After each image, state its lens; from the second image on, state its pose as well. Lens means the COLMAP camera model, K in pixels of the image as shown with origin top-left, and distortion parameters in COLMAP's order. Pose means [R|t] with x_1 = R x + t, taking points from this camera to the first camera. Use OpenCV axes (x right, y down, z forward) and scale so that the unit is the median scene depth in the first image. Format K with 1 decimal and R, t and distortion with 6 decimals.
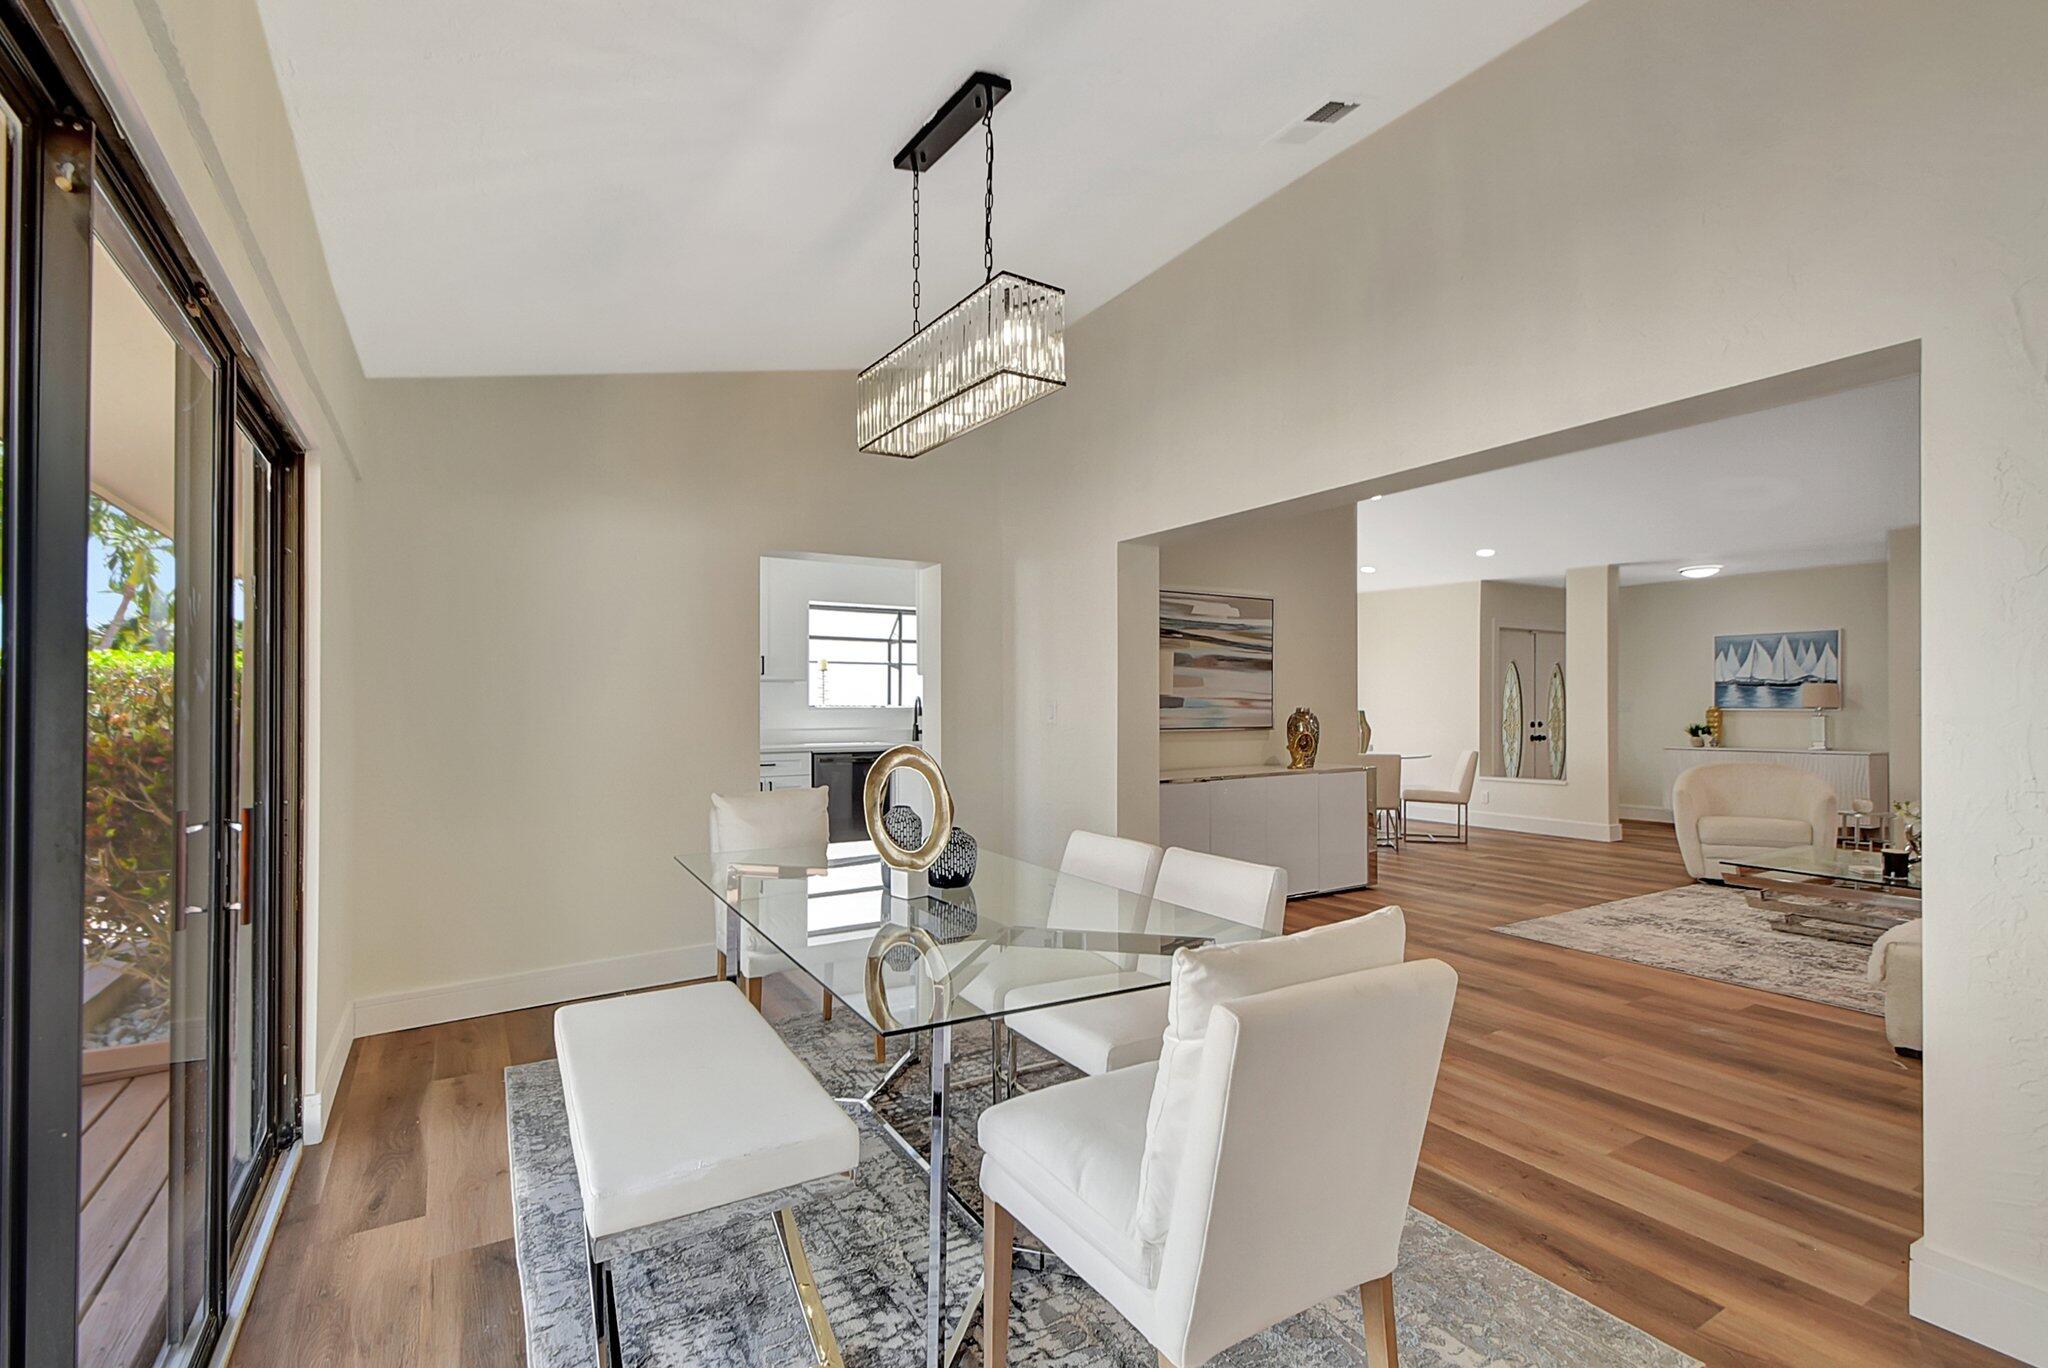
lens RADIAL K [[930.4, 0, 1024.0], [0, 930.4, 684.0], [0, 0, 1]] dist [0.018039, 0.000106]
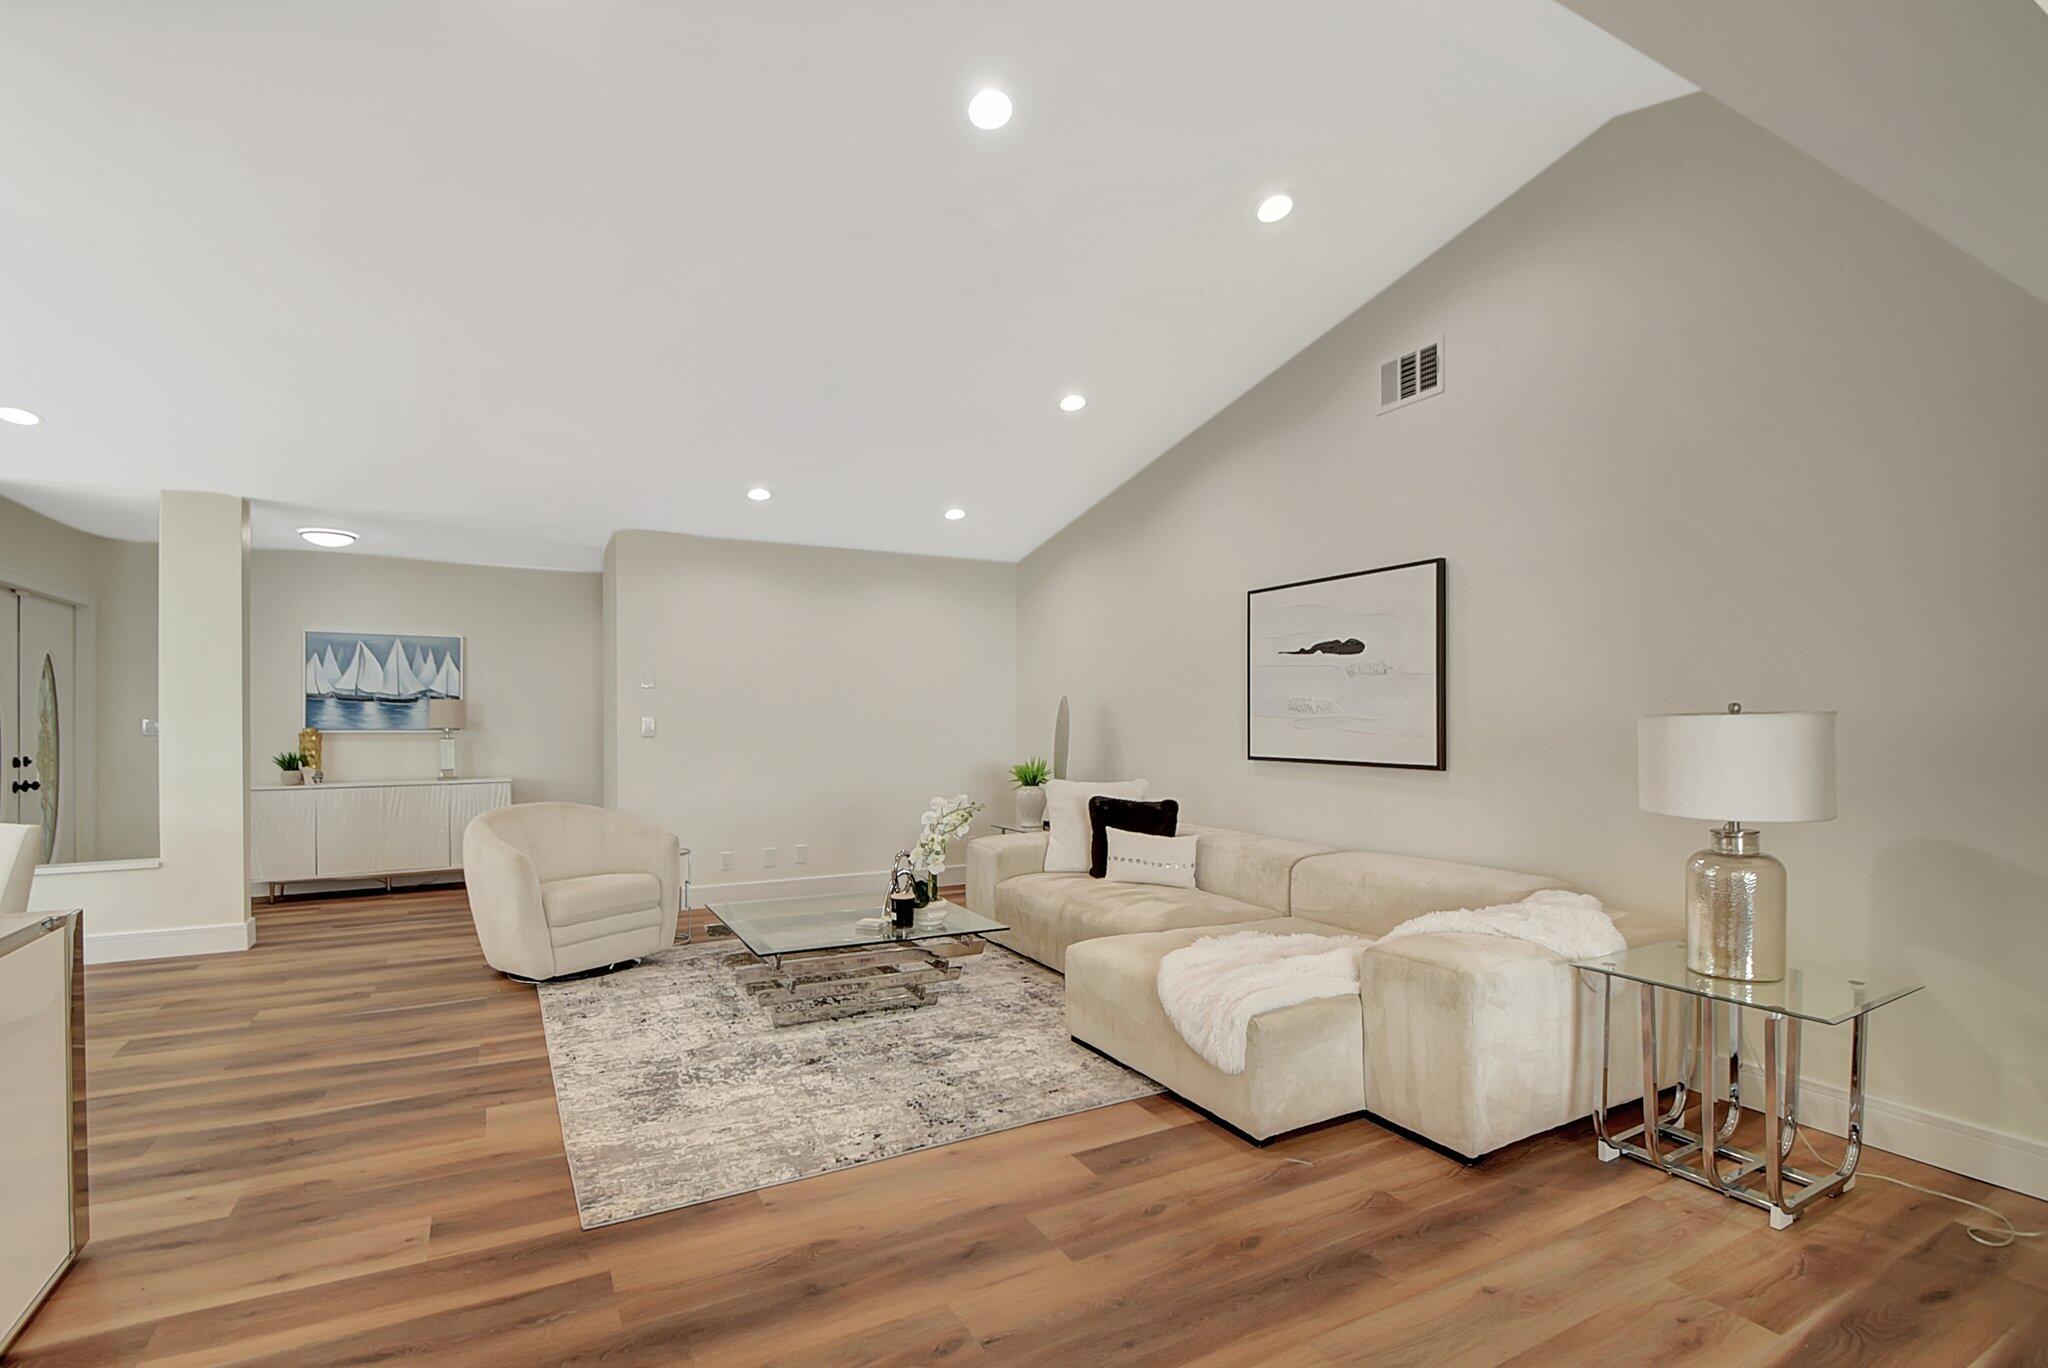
lens RADIAL K [[954.4, 0, 1016.5], [0, 954.4, 724.7], [0, 0, 1]] dist [0.002788, -0.015187]
pose [[0.052190, -0.002291, 0.998635, 0.029543], [-0.021711, 0.999758, 0.003428, 0.007841], [-0.998401, -0.021860, 0.052128, 0.453997]]
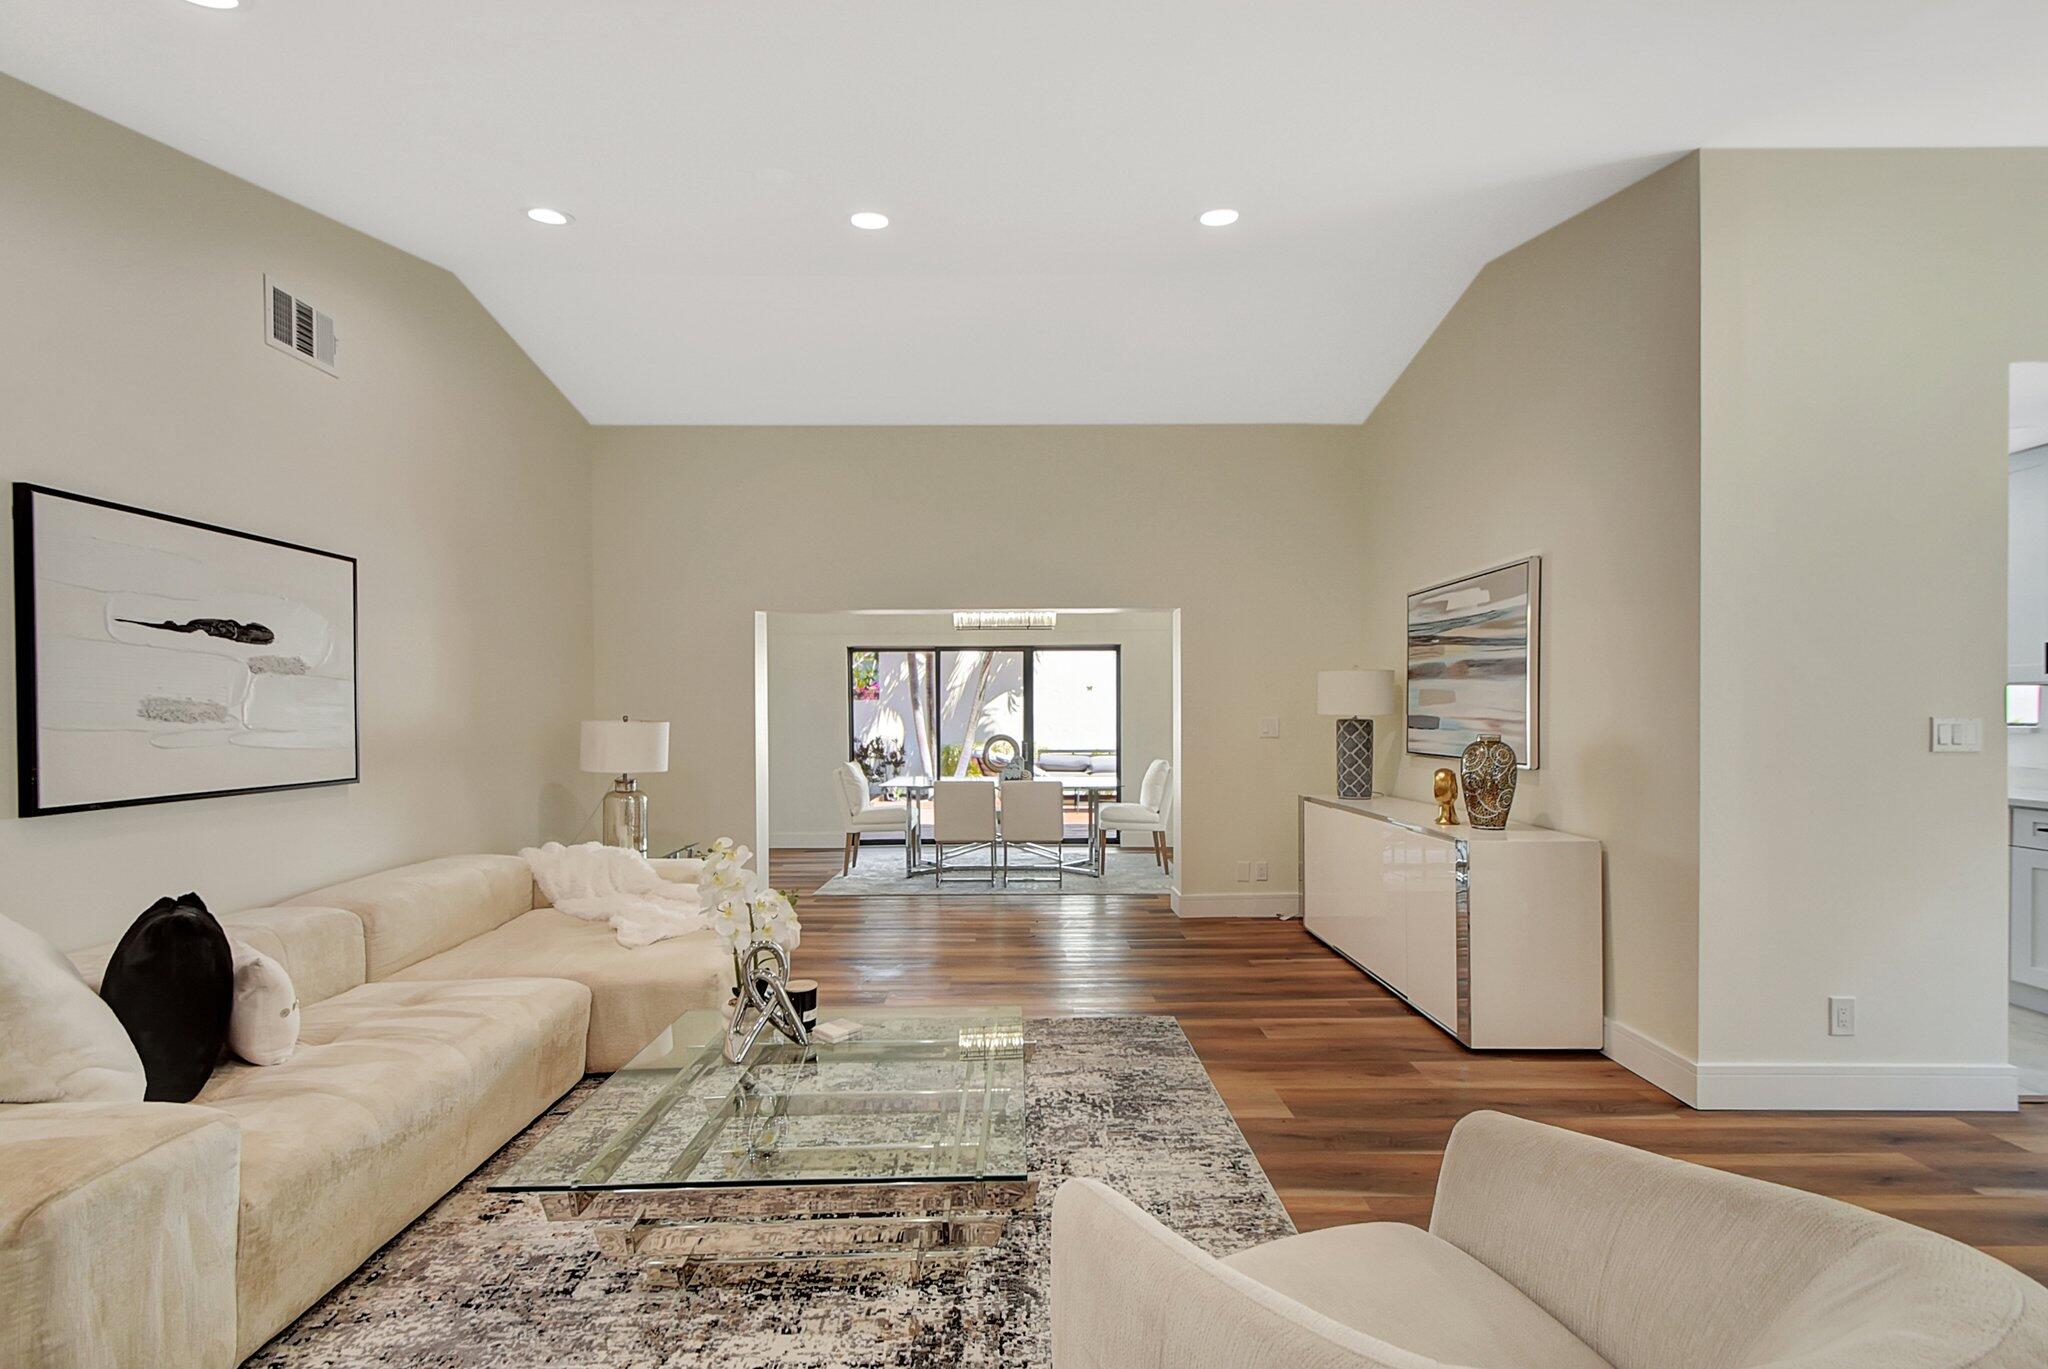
lens RADIAL K [[890.8, 0, 1025.0], [0, 890.8, 719.5], [0, 0, 1]] dist [0.029350, -0.011886]
pose [[-0.510237, 0.012273, -0.859946, 0.708624], [0.023816, 0.999716, 0.000137, 0.005510], [0.859704, -0.020410, -0.510385, 0.752670]]
